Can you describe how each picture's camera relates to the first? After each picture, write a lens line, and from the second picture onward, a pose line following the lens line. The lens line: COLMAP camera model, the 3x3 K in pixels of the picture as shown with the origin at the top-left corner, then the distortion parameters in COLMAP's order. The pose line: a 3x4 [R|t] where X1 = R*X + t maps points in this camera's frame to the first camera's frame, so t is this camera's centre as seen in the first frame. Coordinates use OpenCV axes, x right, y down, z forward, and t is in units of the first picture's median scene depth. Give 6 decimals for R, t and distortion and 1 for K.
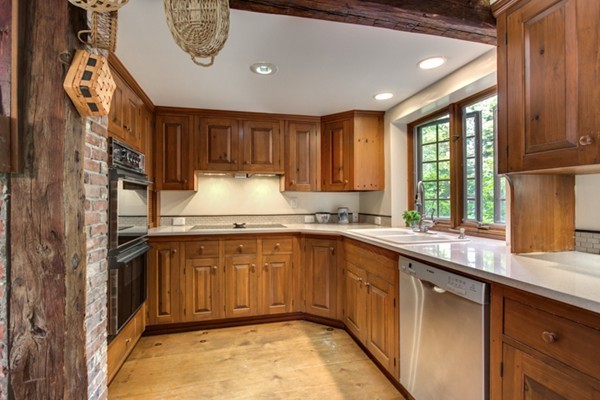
lens RADIAL K [[277.7, 0, 300.0], [0, 277.7, 200.0], [0, 0, 1]] dist [-0.019047, -0.000010]
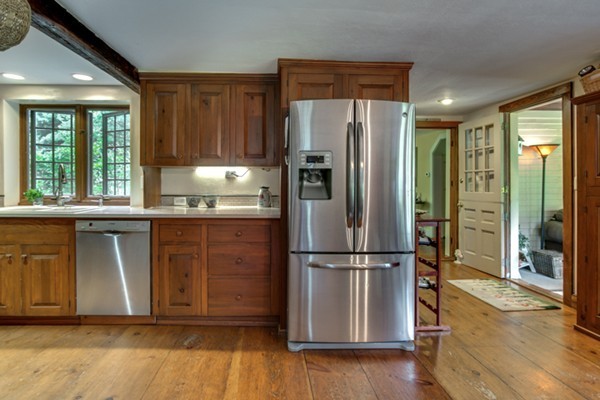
lens RADIAL K [[300.0, 0, 301.1], [0, 300.0, 185.5], [0, 0, 1]] dist [-0.002716, -0.000751]
pose [[0.119528, -0.004934, 0.992819, -0.922470], [-0.010865, 0.999921, 0.006278, 0.008016], [-0.992771, -0.011537, 0.119465, -0.254634]]
